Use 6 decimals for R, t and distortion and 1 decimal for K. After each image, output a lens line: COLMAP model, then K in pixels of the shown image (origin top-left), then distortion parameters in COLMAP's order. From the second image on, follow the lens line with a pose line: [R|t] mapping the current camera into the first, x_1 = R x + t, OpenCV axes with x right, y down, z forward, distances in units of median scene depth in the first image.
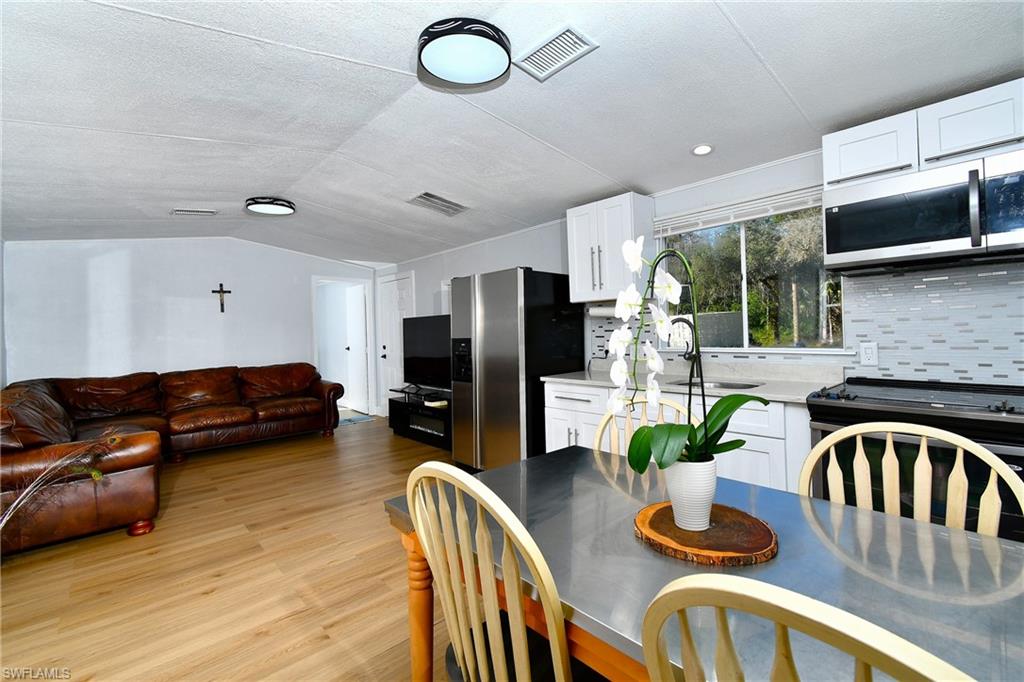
lens RADIAL K [[444.8, 0, 517.2], [0, 444.8, 327.8], [0, 0, 1]] dist [-0.000641, -0.000026]
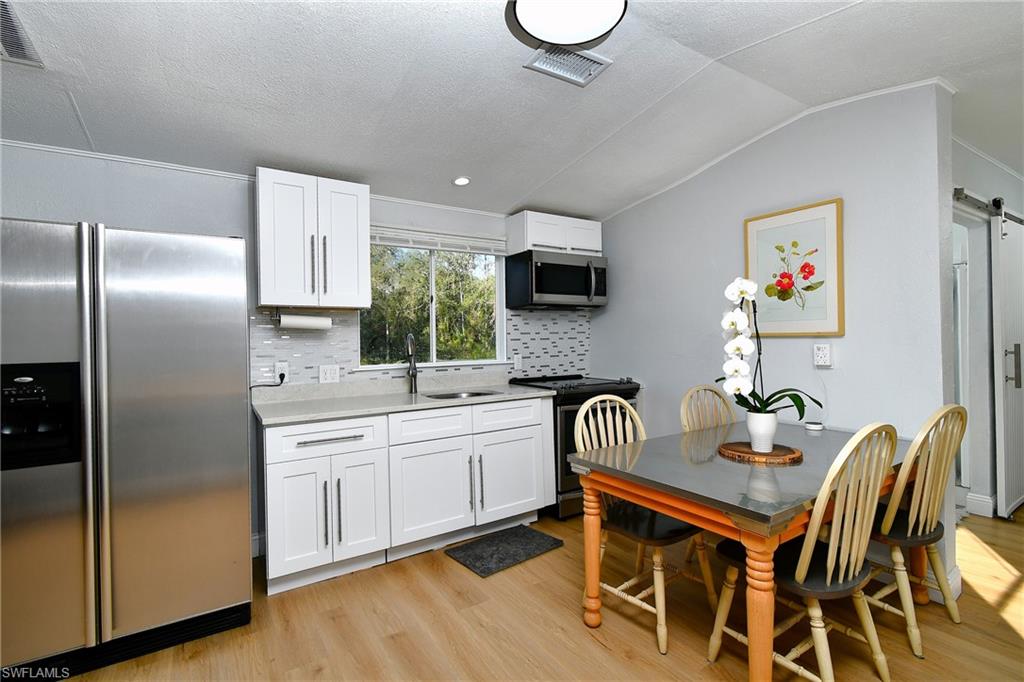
lens RADIAL K [[464.2, 0, 512.0], [0, 464.2, 341.0], [0, 0, 1]] dist [-0.001830, -0.000103]
pose [[0.170123, 0.021678, 0.985184, -0.573116], [0.006884, 0.999707, -0.023186, 0.018434], [-0.985399, 0.010726, 0.169924, 0.573926]]
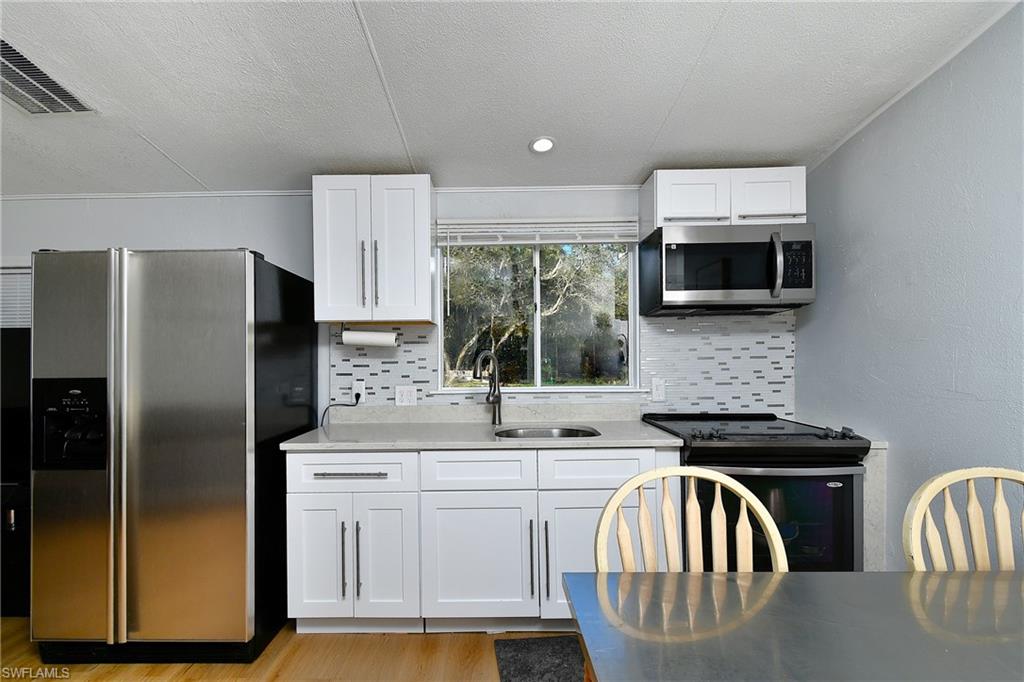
lens RADIAL K [[467.5, 0, 488.9], [0, 467.5, 358.2], [0, 0, 1]] dist [-0.000272, -0.000226]
pose [[0.685112, 0.023214, 0.728068, -0.223679], [-0.013720, 0.999726, -0.018966, 0.006546], [-0.728309, 0.003005, 0.685242, 0.405589]]
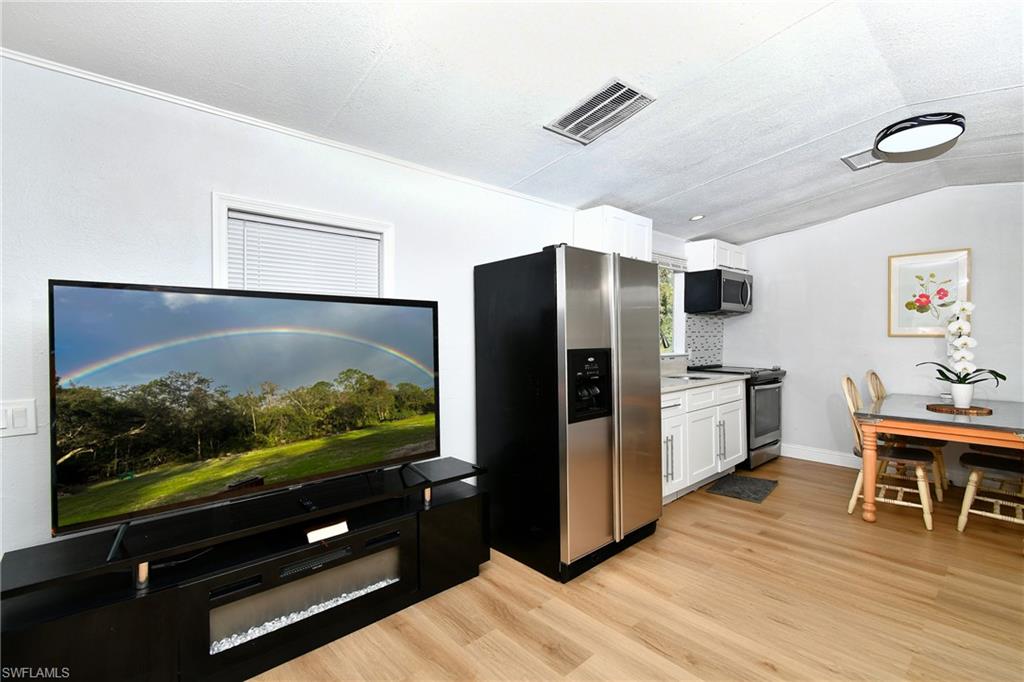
lens RADIAL K [[454.4, 0, 509.4], [0, 454.4, 337.2], [0, 0, 1]] dist [-0.000871, -0.000260]
pose [[0.019186, 0.026800, 0.999457, -0.912765], [-0.001153, 0.999641, -0.026783, 0.029522], [-0.999815, -0.000639, 0.019210, 1.330715]]
